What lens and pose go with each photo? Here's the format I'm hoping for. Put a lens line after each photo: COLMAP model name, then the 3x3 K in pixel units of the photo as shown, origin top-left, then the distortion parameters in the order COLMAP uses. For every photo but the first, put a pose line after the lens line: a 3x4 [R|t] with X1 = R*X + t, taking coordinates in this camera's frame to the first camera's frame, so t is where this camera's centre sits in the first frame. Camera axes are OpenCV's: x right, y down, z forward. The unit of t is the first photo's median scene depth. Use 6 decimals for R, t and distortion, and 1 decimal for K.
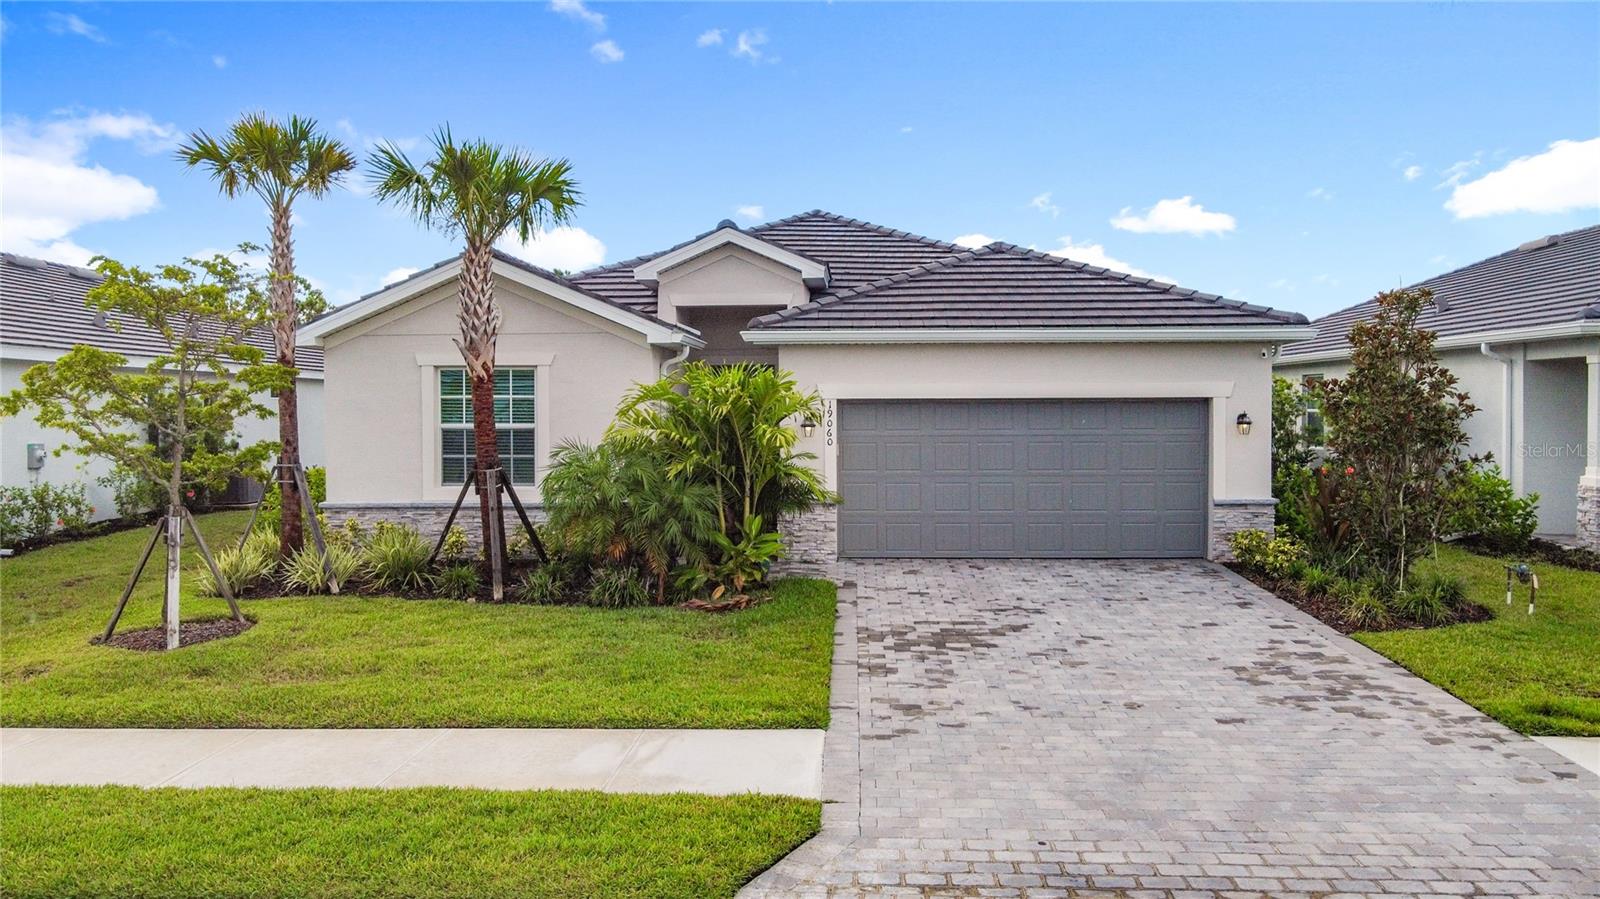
lens RADIAL K [[1245.7, 0, 800.0], [0, 1245.7, 449.5], [0, 0, 1]] dist [-0.023718, 0.057647]
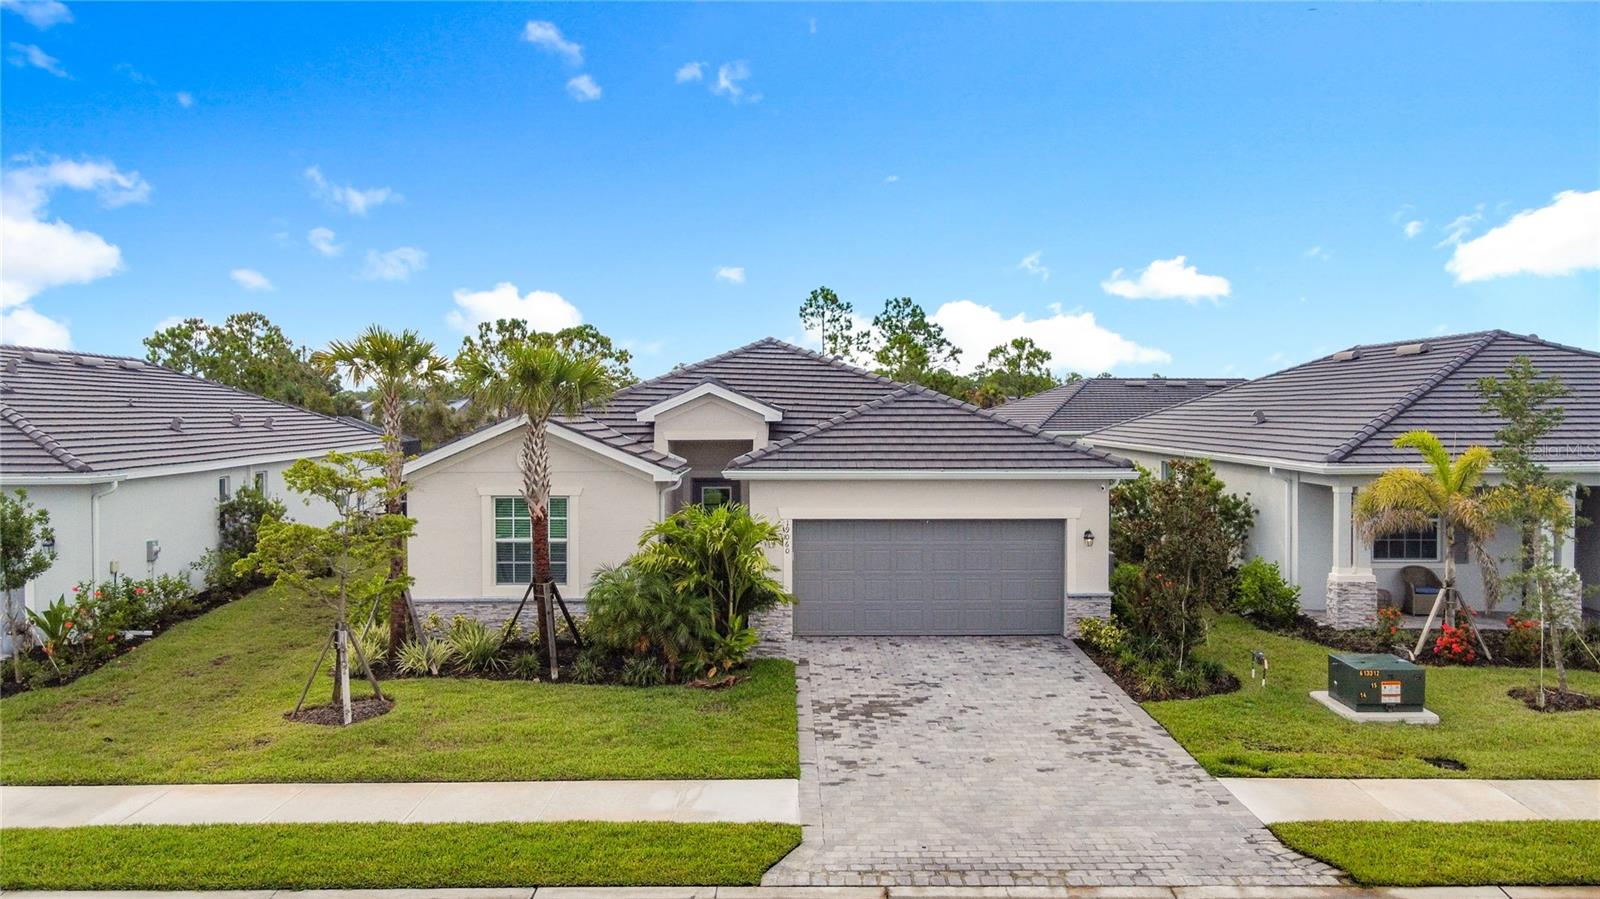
lens RADIAL K [[1245.7, 0, 800.0], [0, 1245.7, 449.5], [0, 0, 1]] dist [-0.023718, 0.057647]
pose [[0.998374, 0.000995, 0.056993, -0.054262], [-0.000812, 0.999994, -0.003237, -0.154253], [-0.056996, 0.003186, 0.998369, -0.480836]]
